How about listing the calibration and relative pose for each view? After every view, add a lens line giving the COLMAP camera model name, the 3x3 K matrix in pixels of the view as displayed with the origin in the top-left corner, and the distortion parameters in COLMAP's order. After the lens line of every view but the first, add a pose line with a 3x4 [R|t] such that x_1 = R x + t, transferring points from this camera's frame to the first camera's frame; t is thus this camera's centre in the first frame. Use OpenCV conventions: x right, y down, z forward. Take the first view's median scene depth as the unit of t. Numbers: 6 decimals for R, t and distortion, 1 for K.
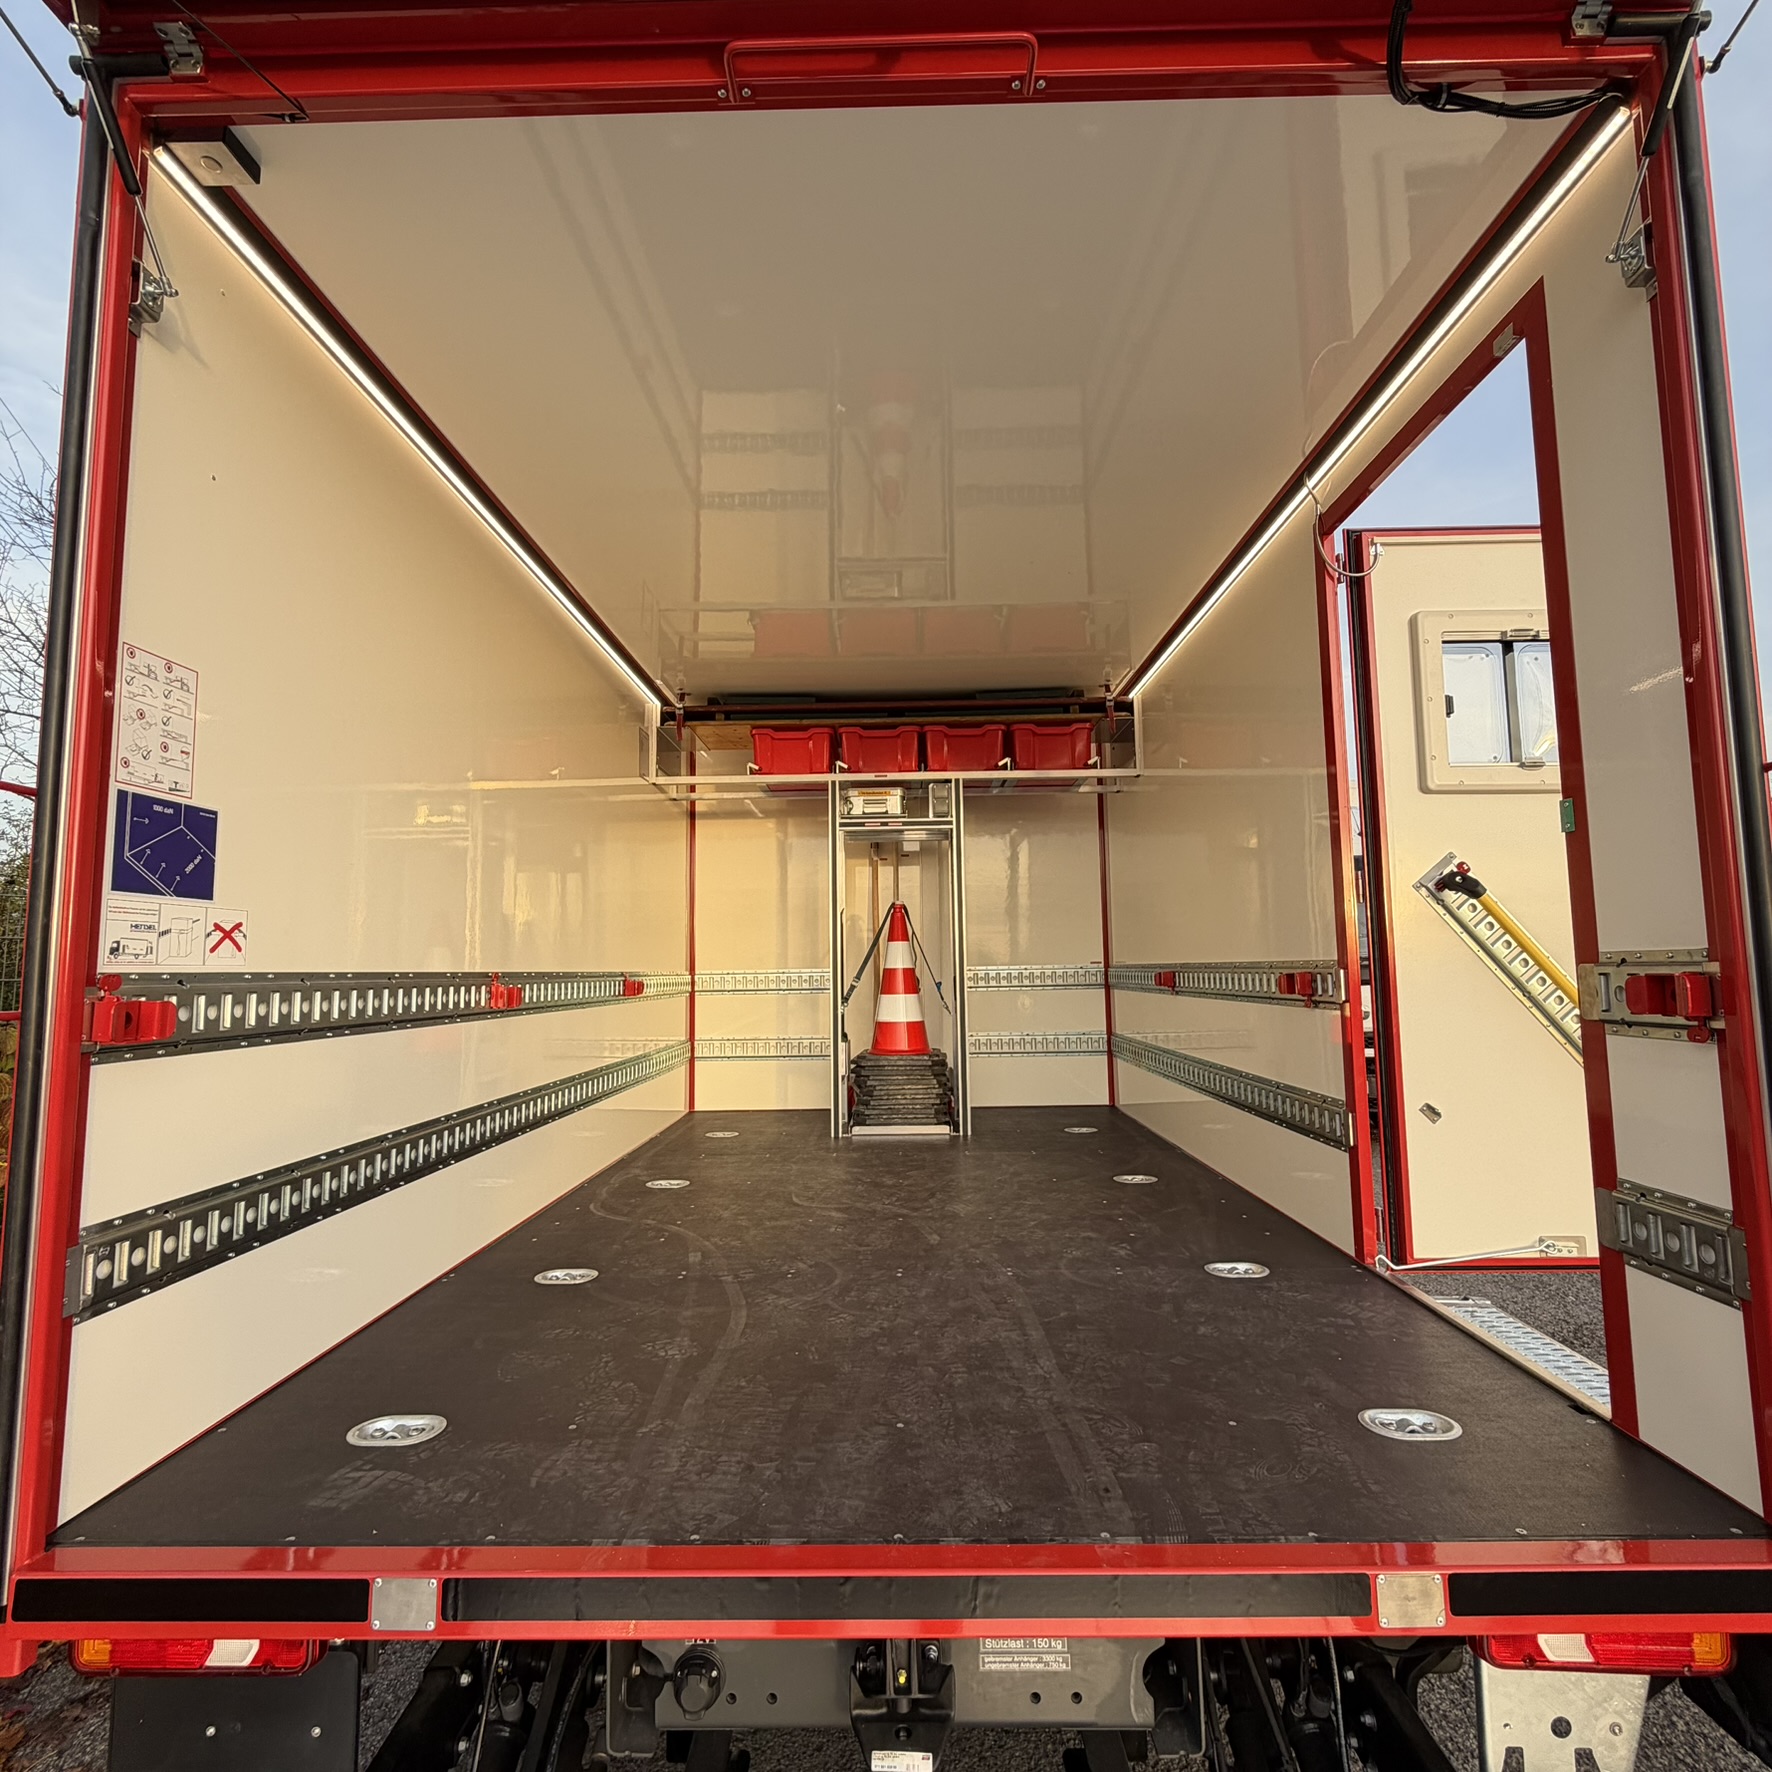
lens RADIAL K [[923.9, 0, 886.0], [0, 923.9, 886.0], [0, 0, 1]] dist [0.005160, -0.000088]
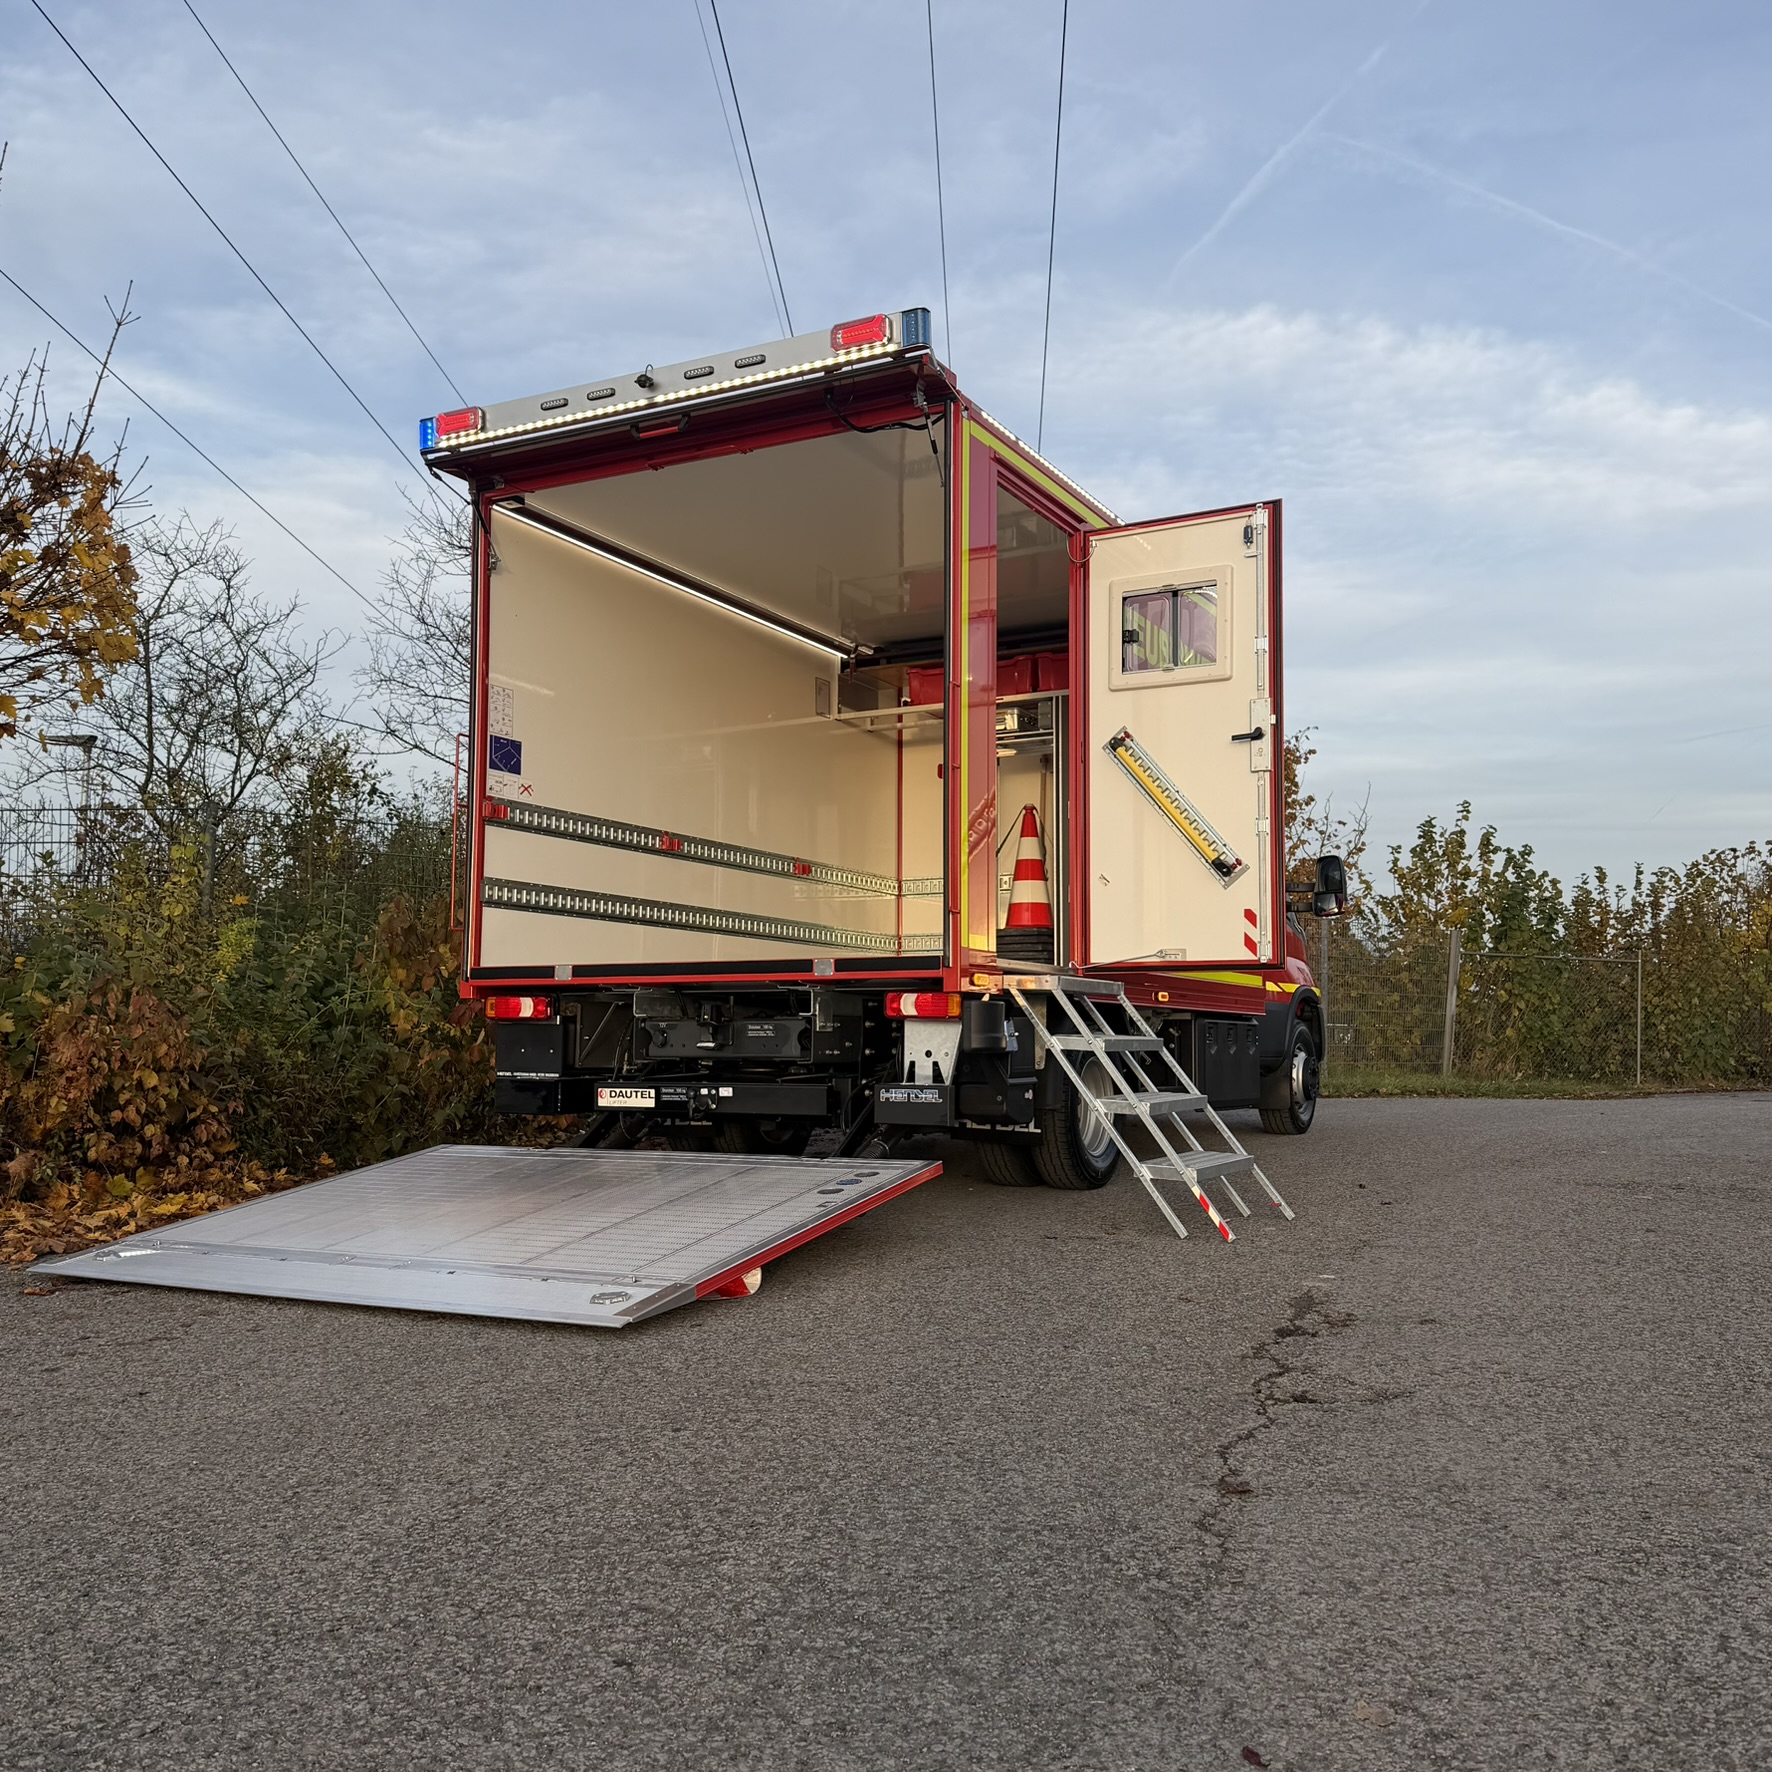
lens RADIAL K [[1621.2, 0, 886.0], [0, 1621.2, 886.0], [0, 0, 1]] dist [0.175277, 0.001747]
pose [[0.881544, -0.031646, -0.471040, 2.546217], [0.028125, 0.999499, -0.014515, 0.456558], [0.471263, -0.000452, 0.881993, -2.811704]]
